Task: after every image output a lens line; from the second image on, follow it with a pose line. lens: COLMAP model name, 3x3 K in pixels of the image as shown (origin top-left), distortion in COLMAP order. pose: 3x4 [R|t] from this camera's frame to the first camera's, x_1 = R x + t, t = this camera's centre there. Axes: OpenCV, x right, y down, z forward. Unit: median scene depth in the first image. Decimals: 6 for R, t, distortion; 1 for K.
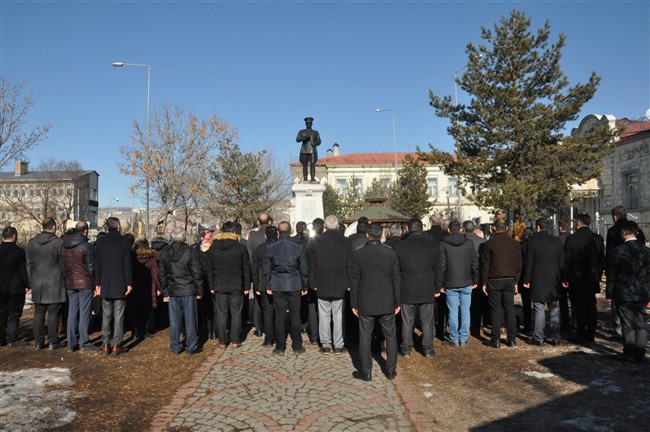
lens RADIAL K [[500.1, 0, 326.3], [0, 500.1, 215.9], [0, 0, 1]] dist [-0.125675, 0.074424]
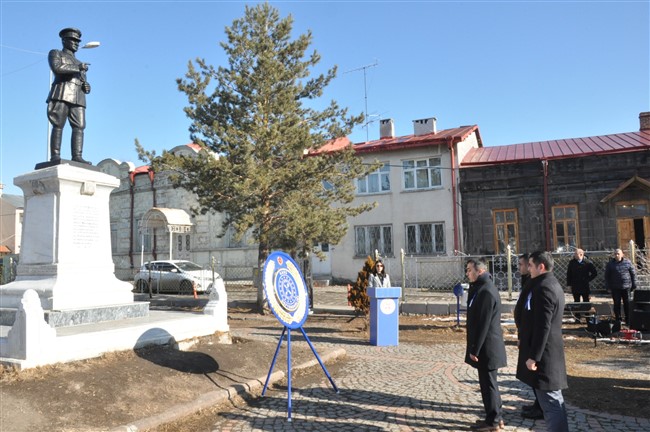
lens RADIAL K [[500.1, 0, 323.2], [0, 500.1, 220.5], [0, 0, 1]] dist [-0.125675, 0.074424]
pose [[0.509355, 0.078404, 0.856978, -0.288927], [-0.021880, 0.996699, -0.078183, 0.013243], [-0.860279, 0.021072, 0.509389, 0.566875]]
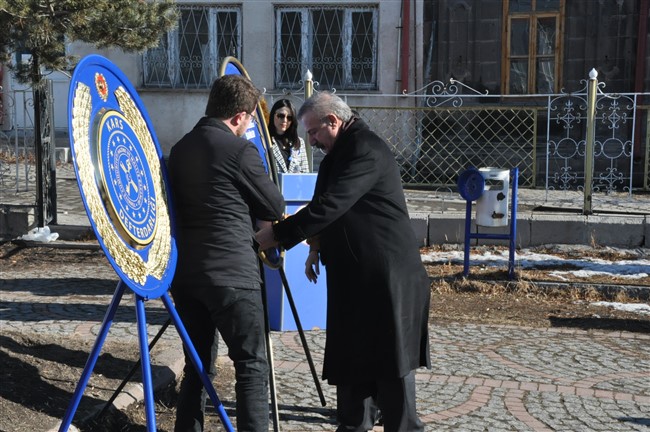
lens RADIAL K [[1247.5, 0, 326.4], [0, 1247.5, 217.8], [0, 0, 1]] dist [0.358314, 0.000000]
pose [[0.288946, -0.066595, 0.955026, -0.255966], [-0.050937, 0.995095, 0.084800, 0.017340], [-0.955989, -0.073148, 0.284137, 0.642070]]
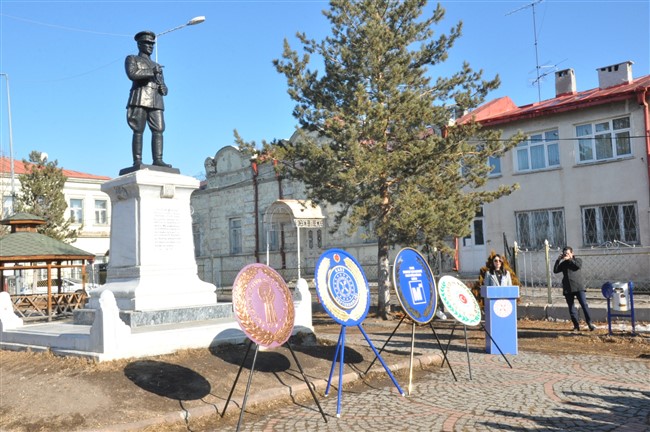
lens RADIAL K [[623.6, 0, 328.3], [0, 623.6, 218.0], [0, 0, 1]] dist [-0.008752, 0.000000]
pose [[0.727033, 0.040416, 0.685411, -0.305889], [-0.000506, 0.998297, -0.058329, 0.012095], [-0.686602, 0.042060, 0.725816, 0.460888]]
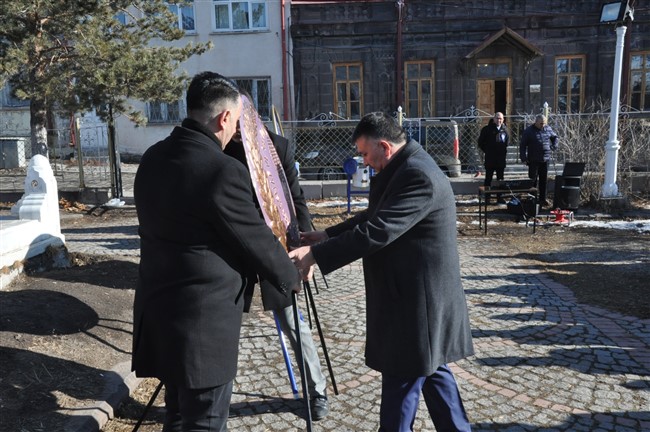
lens RADIAL K [[623.6, 0, 328.2], [0, 623.6, 214.8], [0, 0, 1]] dist [-0.008752, 0.000000]
pose [[0.129615, -0.123807, 0.983805, -0.239316], [-0.019046, 0.991680, 0.127307, 0.020750], [-0.991381, -0.035239, 0.126178, 0.699790]]
